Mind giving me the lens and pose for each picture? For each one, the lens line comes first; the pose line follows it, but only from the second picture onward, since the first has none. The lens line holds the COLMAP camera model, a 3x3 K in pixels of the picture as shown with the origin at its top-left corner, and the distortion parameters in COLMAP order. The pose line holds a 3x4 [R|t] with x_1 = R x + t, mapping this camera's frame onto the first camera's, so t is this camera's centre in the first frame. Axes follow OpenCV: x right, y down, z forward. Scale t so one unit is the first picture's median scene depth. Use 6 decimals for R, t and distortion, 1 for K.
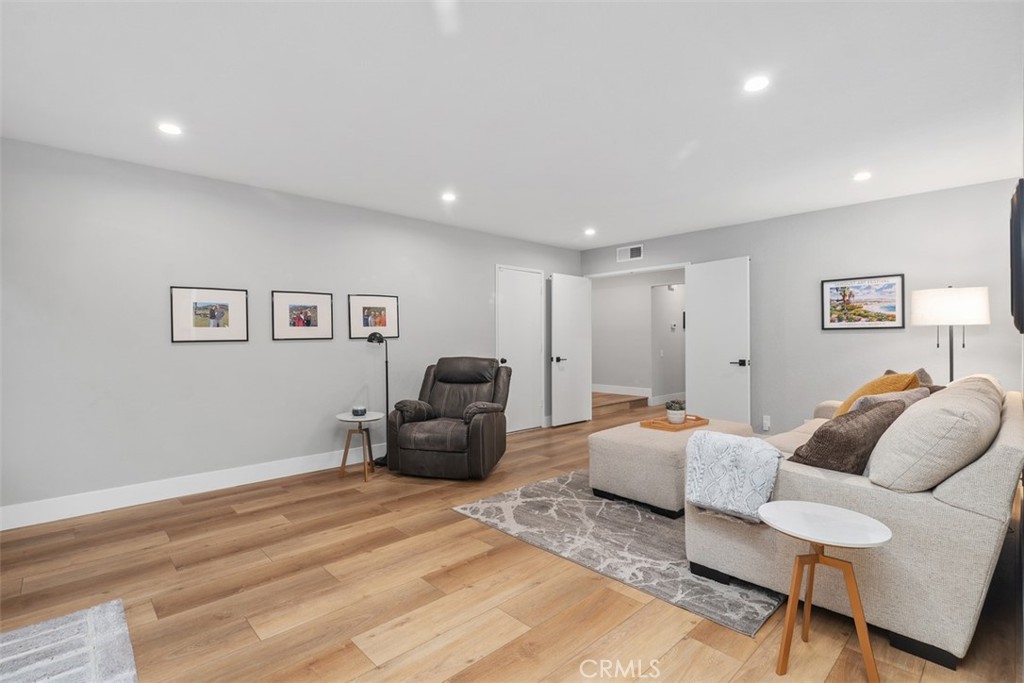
lens RADIAL K [[486.6, 0, 510.0], [0, 486.6, 343.4], [0, 0, 1]] dist [0.002639, -0.001778]
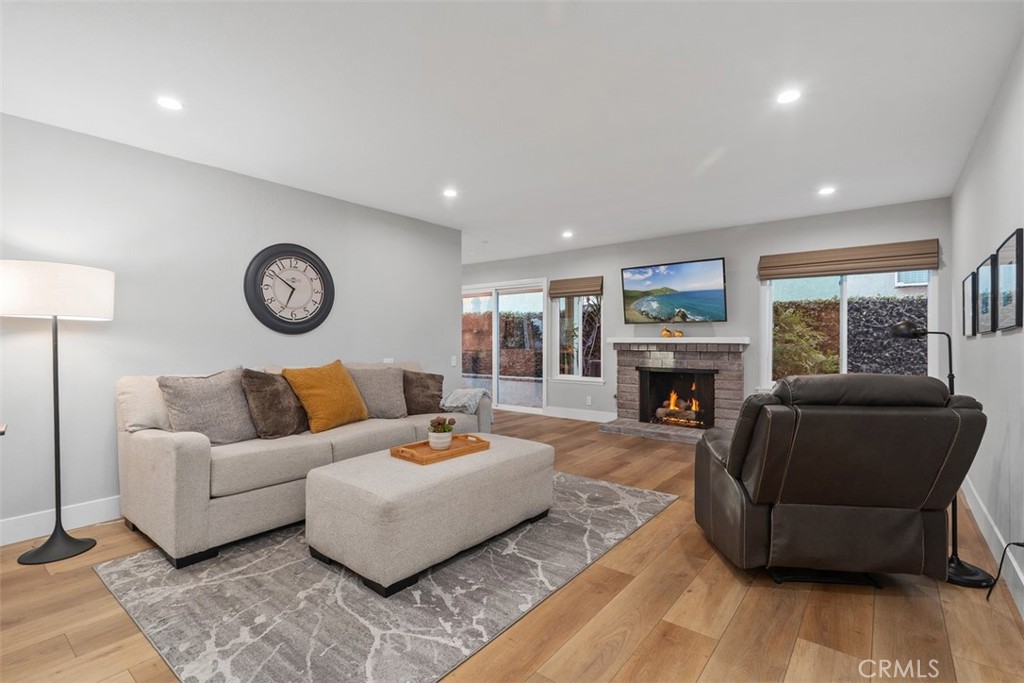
lens RADIAL K [[465.1, 0, 512.5], [0, 465.1, 339.3], [0, 0, 1]] dist [0.009666, -0.000572]
pose [[-0.990317, 0.005837, -0.138703, 0.380957], [0.004659, 0.999950, 0.008823, -0.009893], [0.138748, 0.008091, -0.990295, 1.985745]]
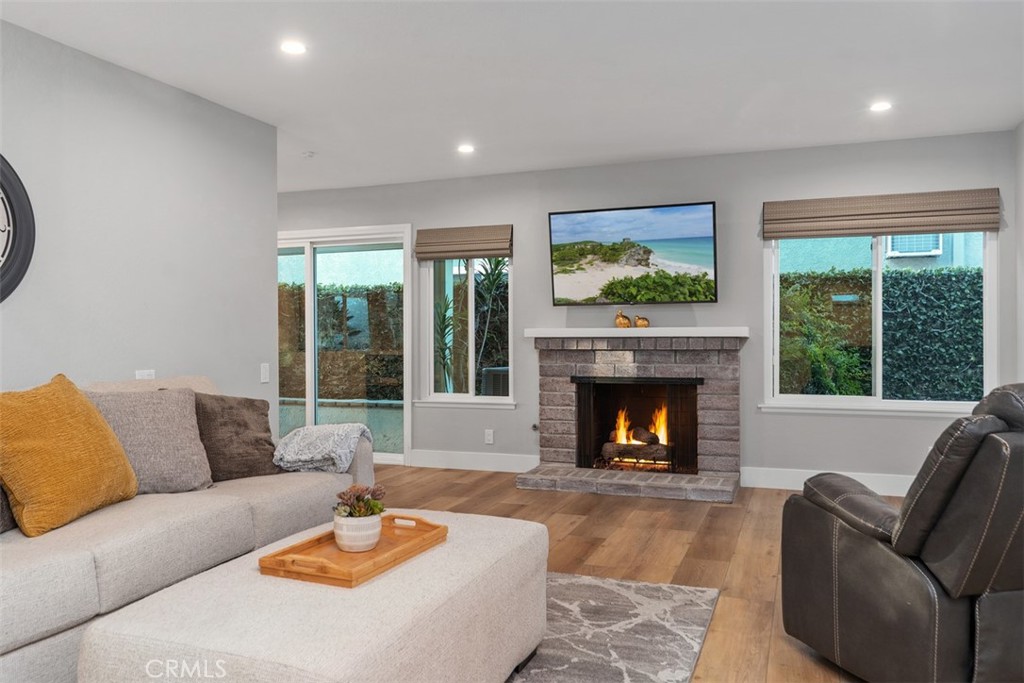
lens RADIAL K [[765.9, 0, 508.6], [0, 765.9, 337.1], [0, 0, 1]] dist [0.001730, -0.002684]
pose [[-0.903499, 0.011536, -0.428434, 0.559771], [0.006303, 0.999887, 0.013630, -0.003396], [0.428543, 0.009615, -0.903470, 1.815884]]
